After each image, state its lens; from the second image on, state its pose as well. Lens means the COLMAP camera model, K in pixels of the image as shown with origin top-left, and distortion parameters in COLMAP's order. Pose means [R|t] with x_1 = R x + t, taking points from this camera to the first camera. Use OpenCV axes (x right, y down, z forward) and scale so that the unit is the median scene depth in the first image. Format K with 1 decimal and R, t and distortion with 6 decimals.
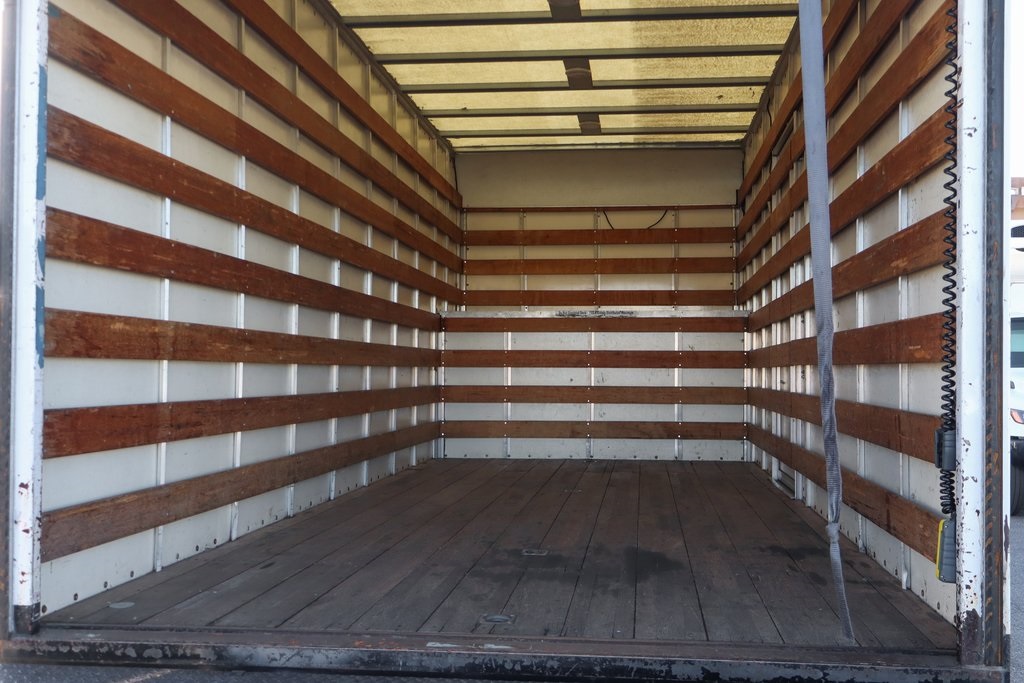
lens RADIAL K [[956.3, 0, 514.8], [0, 956.3, 343.0], [0, 0, 1]] dist [0.008484, 0.000000]
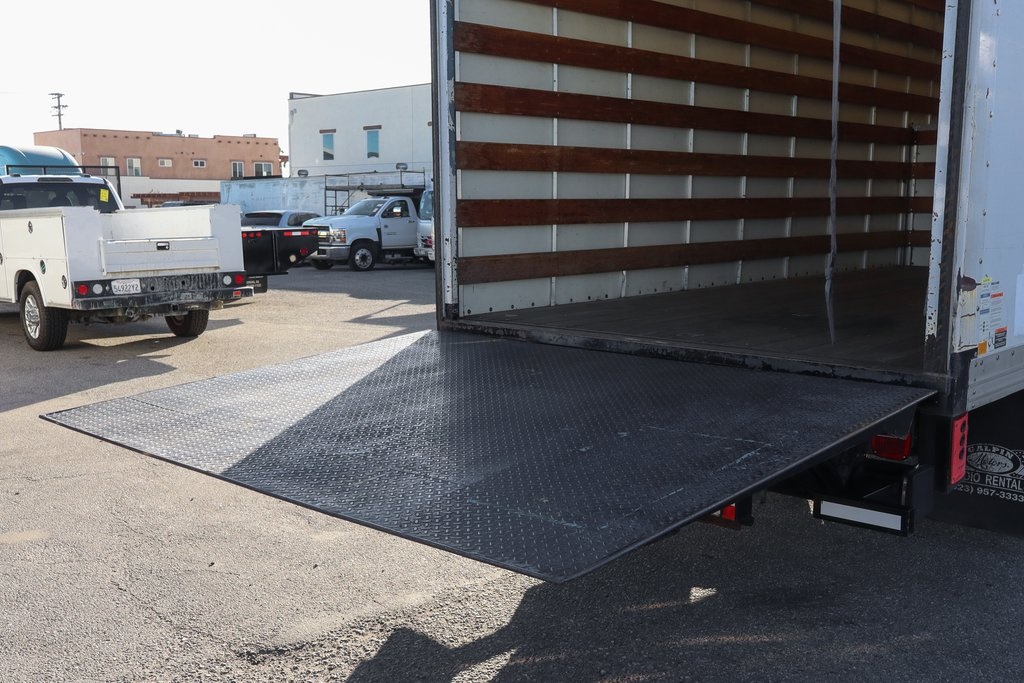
lens RADIAL K [[996.2, 0, 512.1], [0, 996.2, 342.8], [0, 0, 1]] dist [0.003382, 0.000000]
pose [[0.792274, 0.081228, -0.604735, 0.682762], [0.025504, 0.985825, 0.165829, 0.025654], [0.609633, -0.146805, 0.778971, -0.402493]]
